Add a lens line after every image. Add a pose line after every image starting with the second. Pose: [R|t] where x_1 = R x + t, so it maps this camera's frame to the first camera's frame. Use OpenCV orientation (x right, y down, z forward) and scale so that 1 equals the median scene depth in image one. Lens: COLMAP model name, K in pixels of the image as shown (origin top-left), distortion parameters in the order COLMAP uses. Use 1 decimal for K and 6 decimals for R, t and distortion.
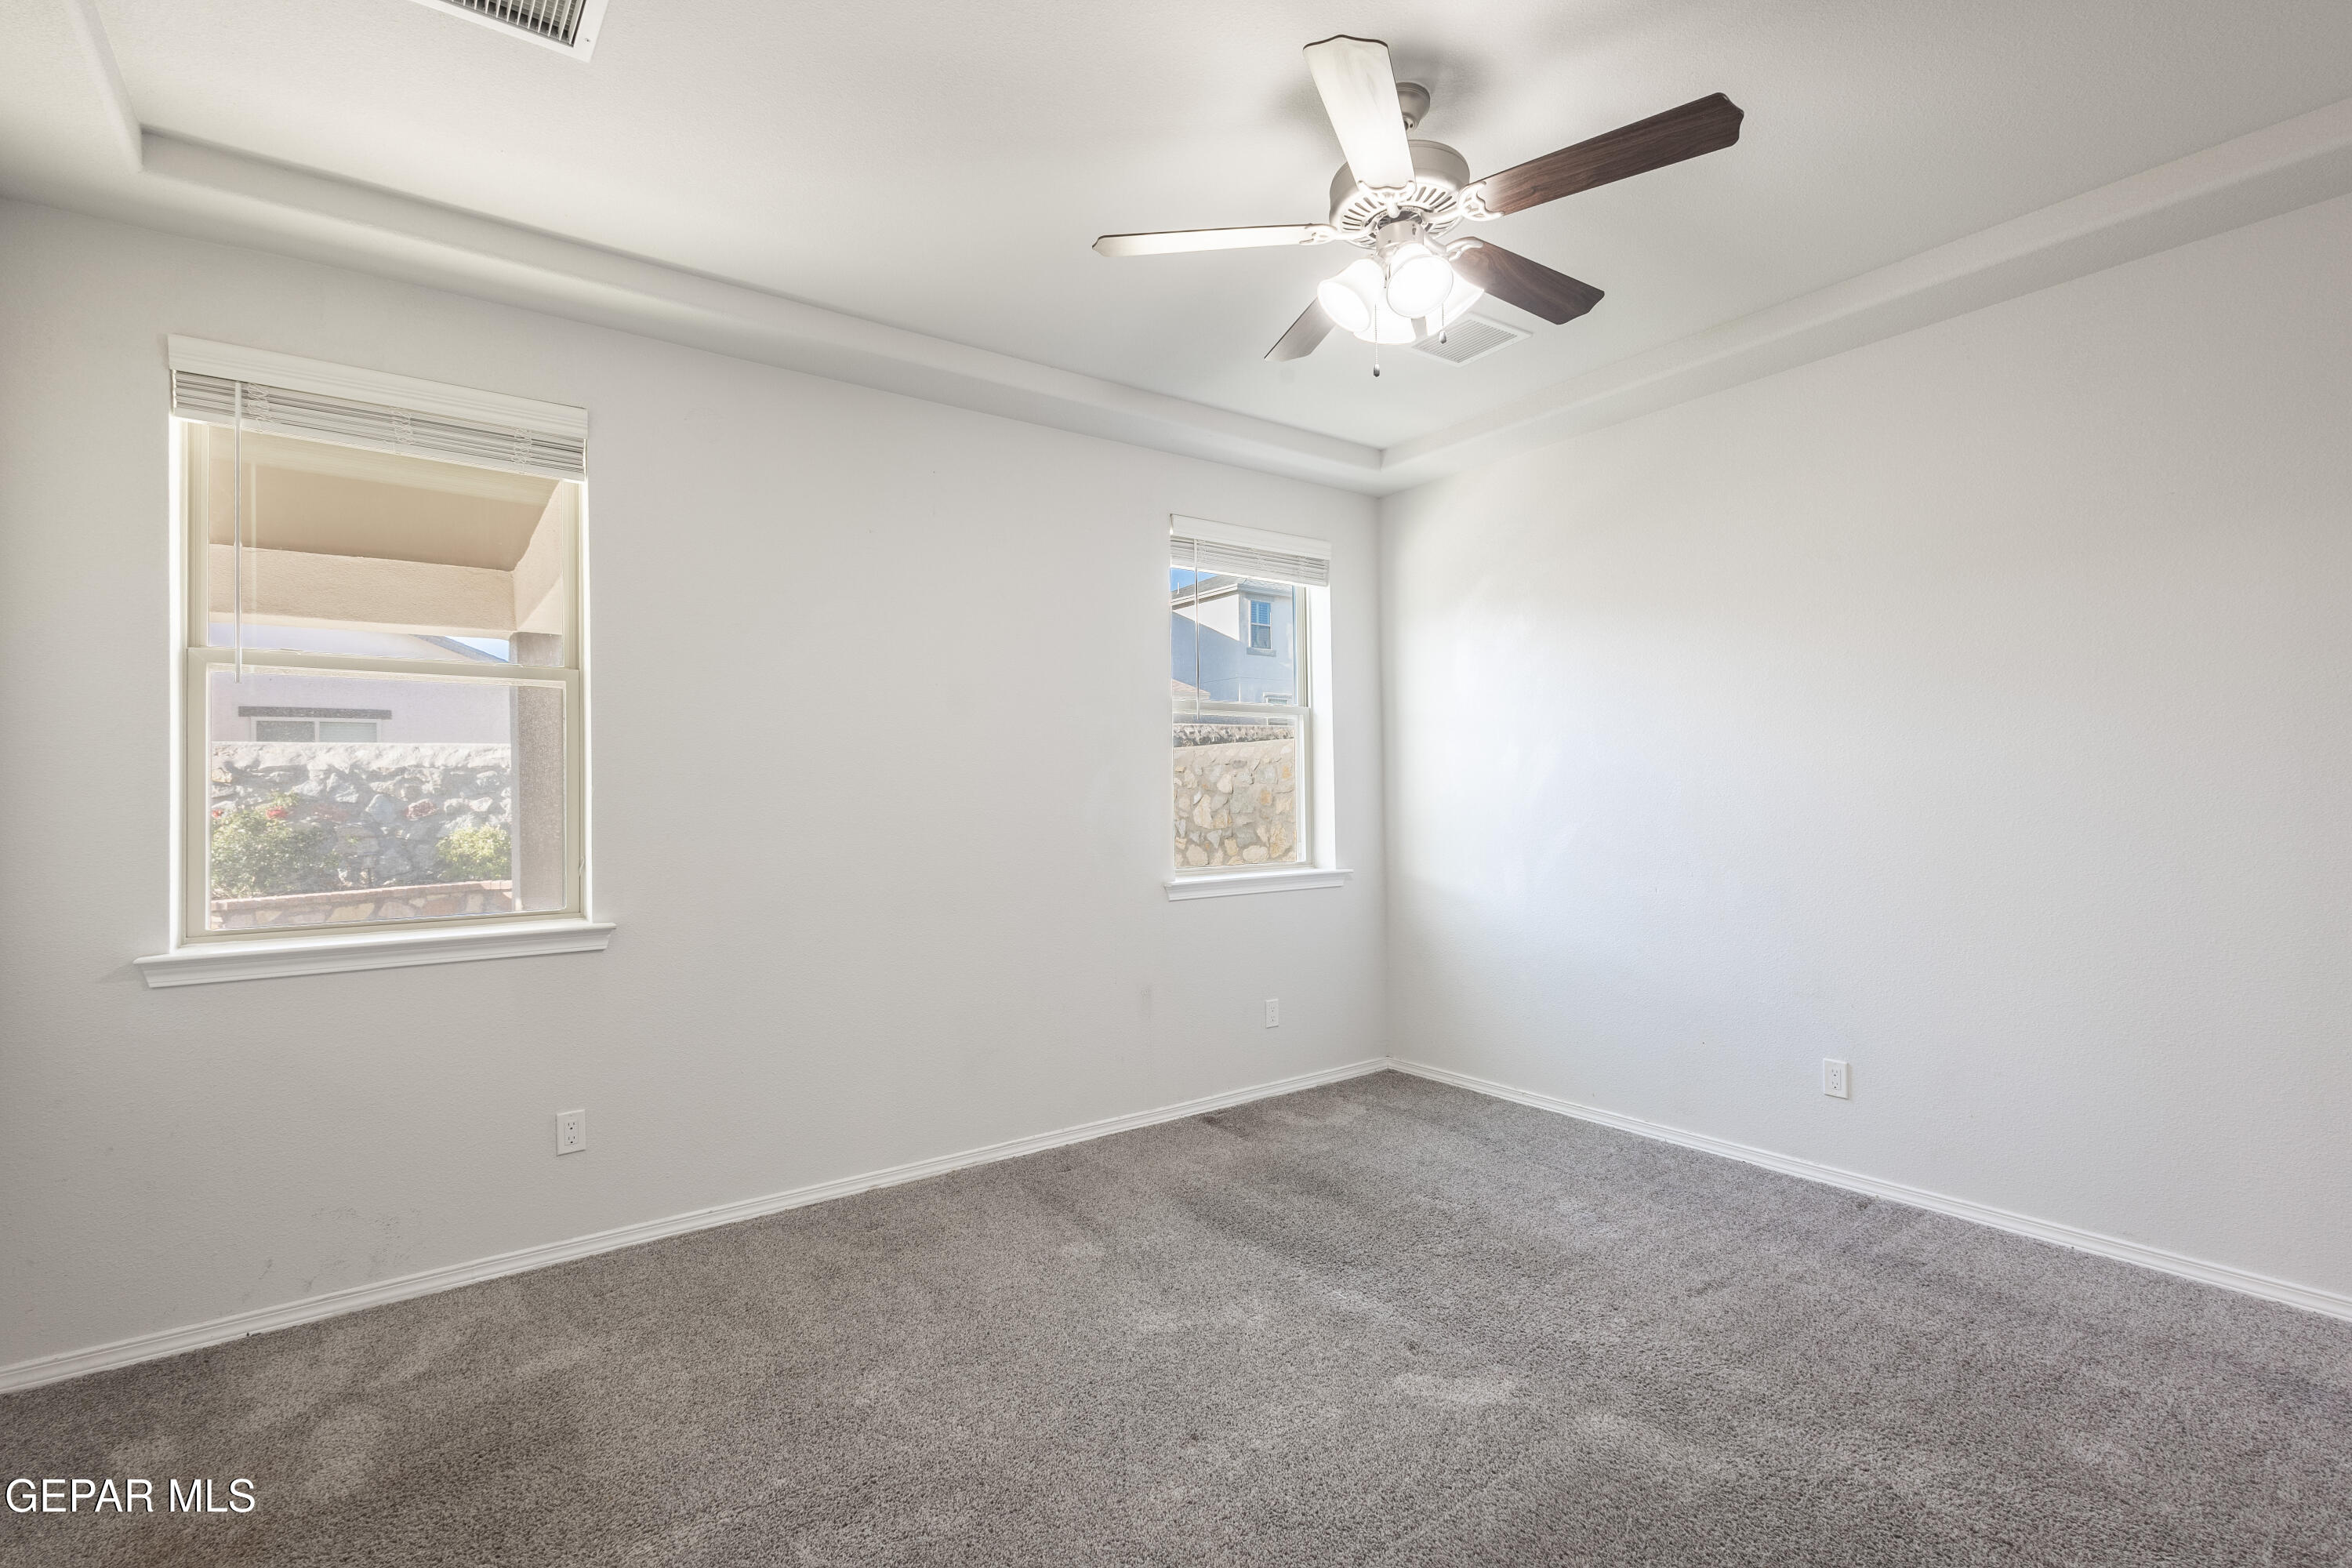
lens RADIAL K [[1094.1, 0, 1176.0], [0, 1094.1, 784.0], [0, 0, 1]] dist [0.010495, -0.000246]
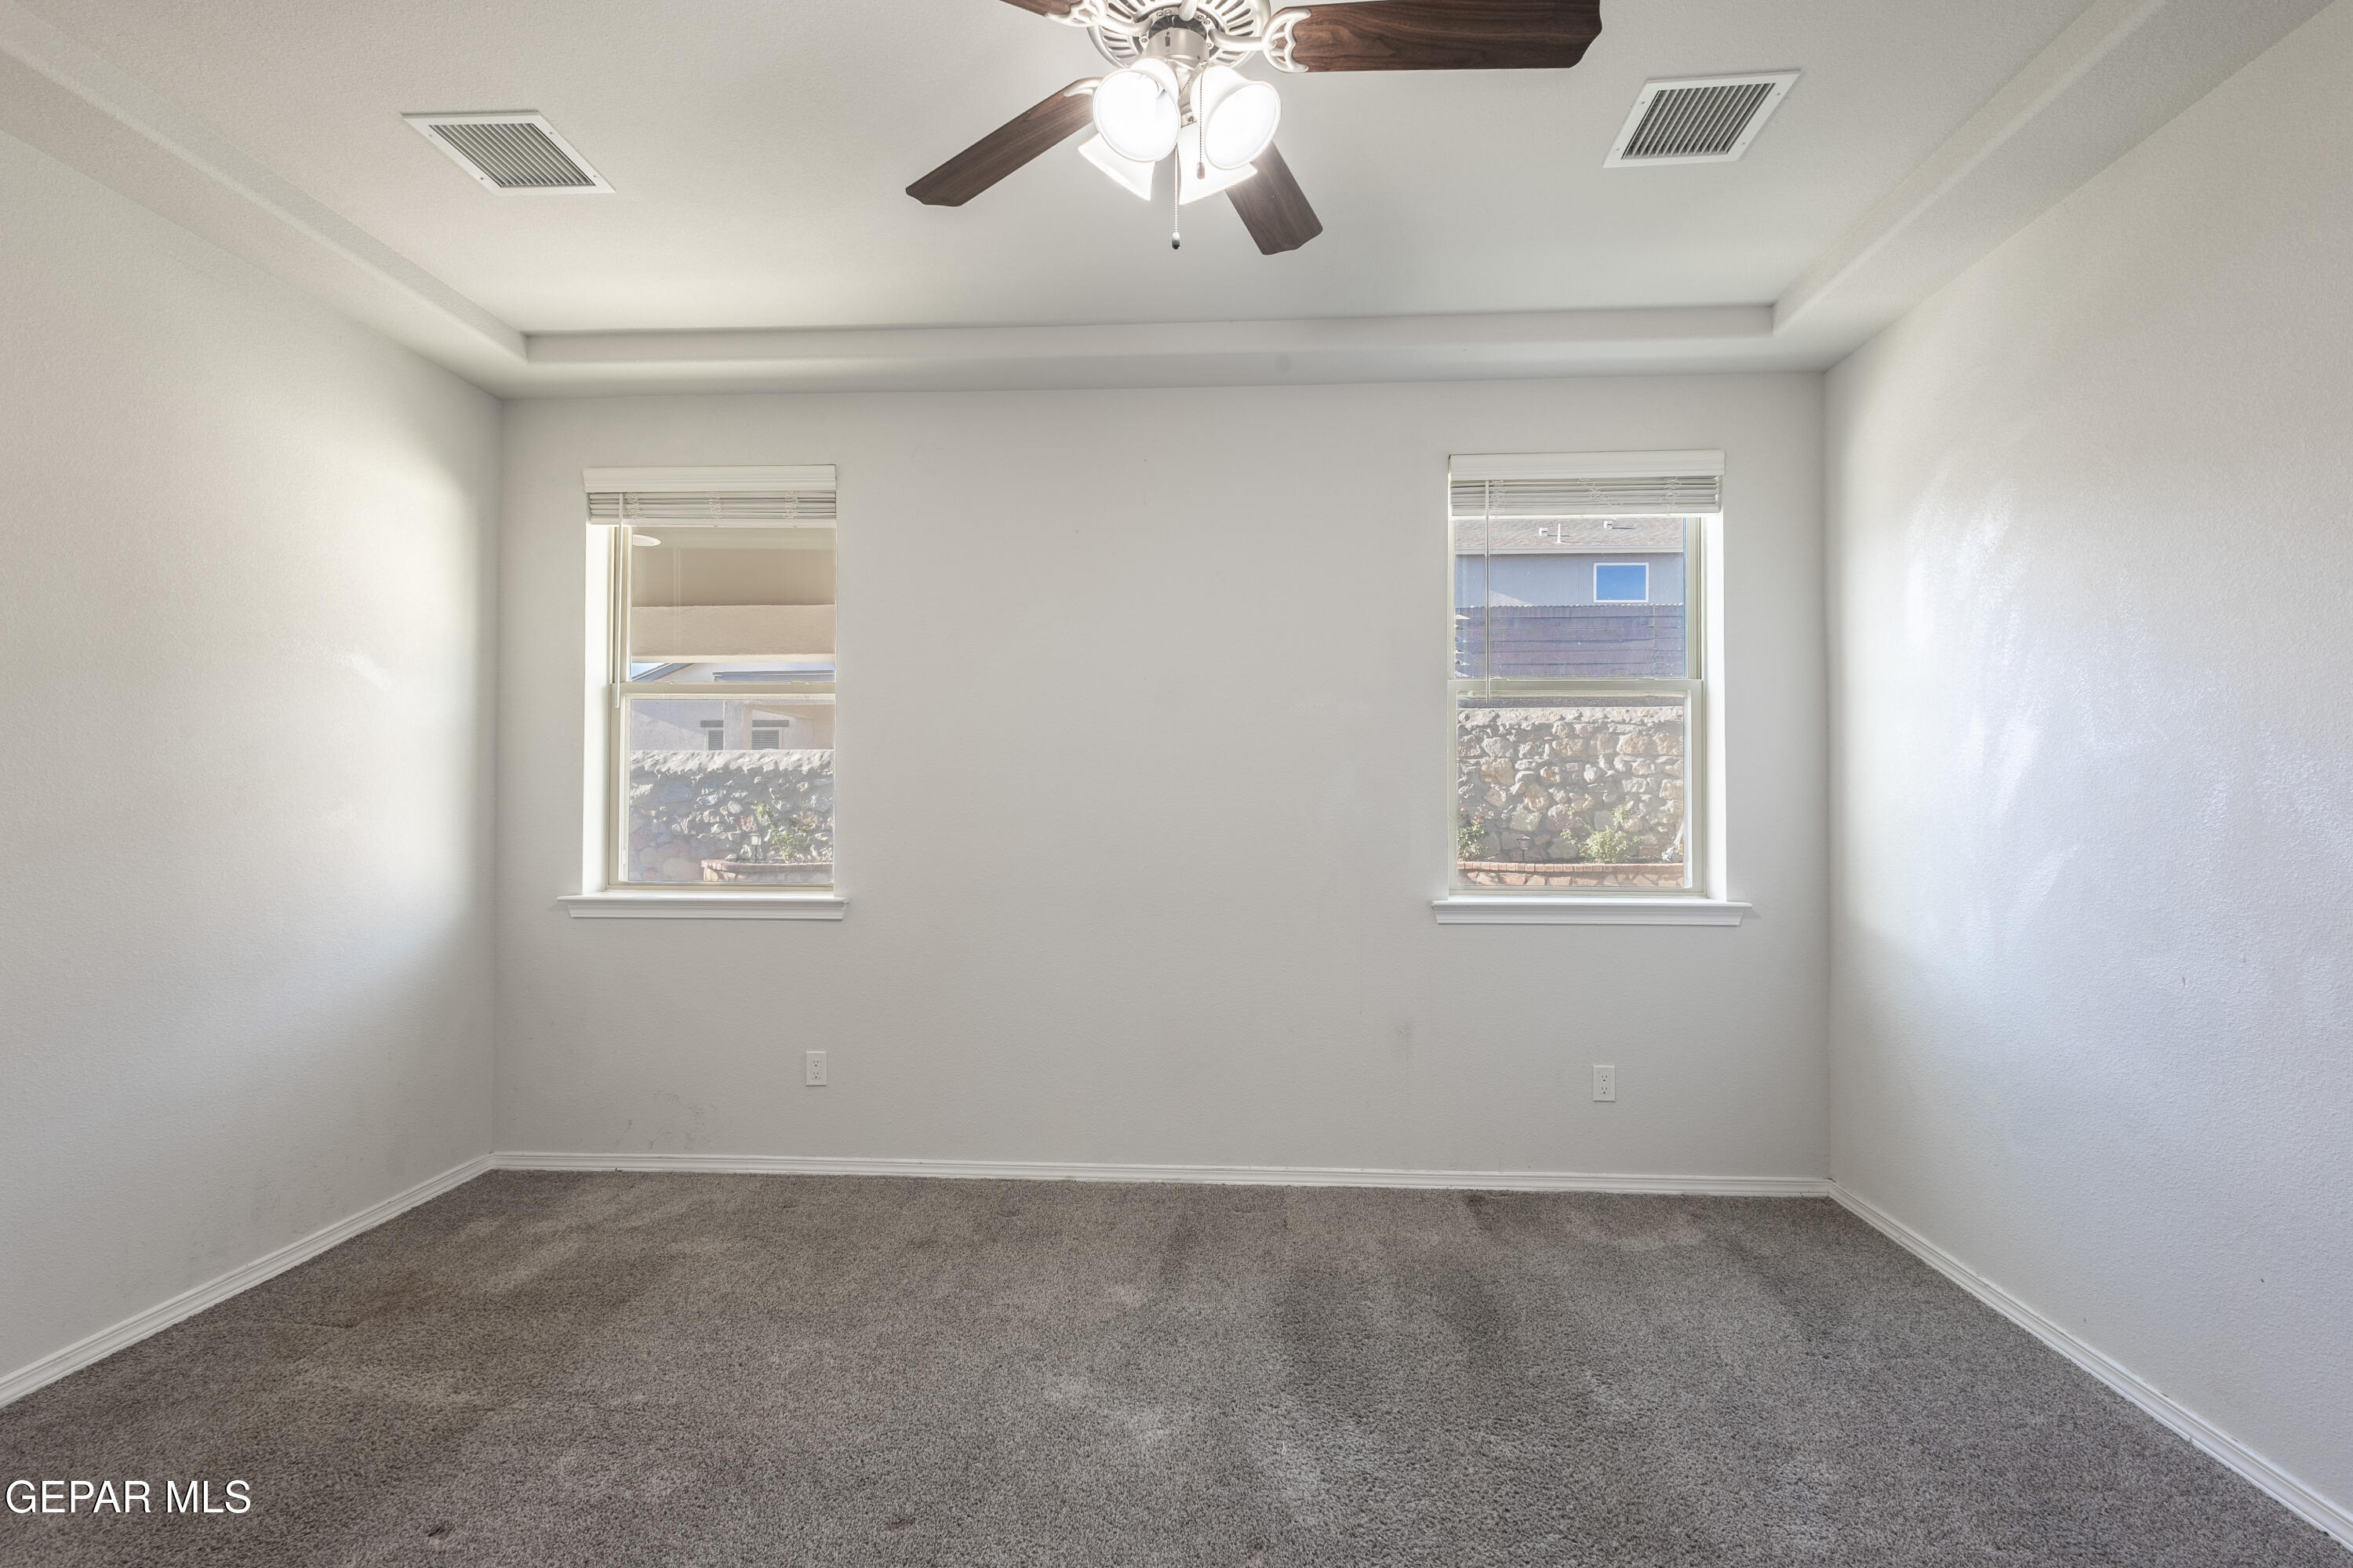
lens RADIAL K [[1094.6, 0, 1176.5], [0, 1094.6, 784.0], [0, 0, 1]] dist [0.010495, -0.000246]
pose [[0.767103, 0.001510, -0.641522, 0.438966], [-0.005285, 0.999978, -0.003966, 0.007119], [0.641502, 0.006433, 0.767094, 0.278299]]
